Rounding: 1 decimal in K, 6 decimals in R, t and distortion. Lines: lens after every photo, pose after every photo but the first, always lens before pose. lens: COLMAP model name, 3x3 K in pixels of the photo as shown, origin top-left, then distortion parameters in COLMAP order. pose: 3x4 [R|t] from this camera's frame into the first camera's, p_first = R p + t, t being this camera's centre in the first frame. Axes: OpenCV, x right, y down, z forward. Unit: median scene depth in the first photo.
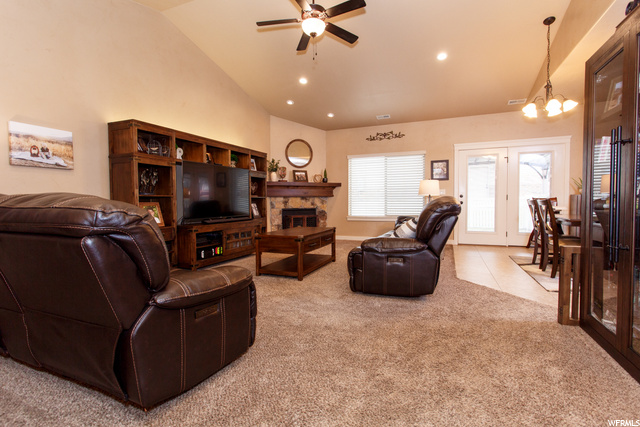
lens RADIAL K [[301.4, 0, 320.0], [0, 301.4, 213.5], [0, 0, 1]] dist [0.003062, 0.000305]
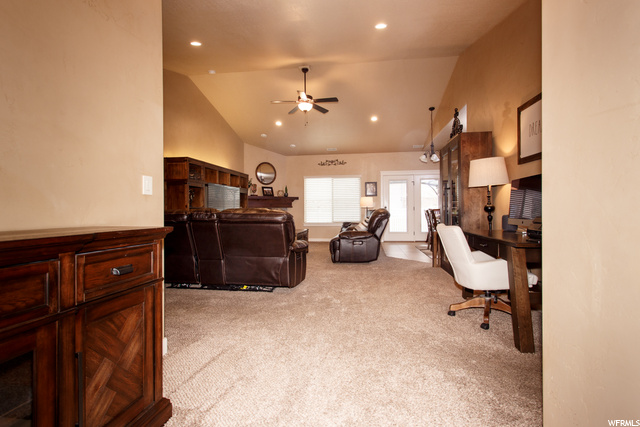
lens RADIAL K [[301.4, 0, 320.0], [0, 301.4, 213.5], [0, 0, 1]] dist [0.003062, 0.000305]
pose [[0.970797, -0.002086, 0.239894, -0.170290], [0.009866, 0.999463, -0.031233, 0.011564], [-0.239700, 0.032687, 0.970296, -0.303349]]
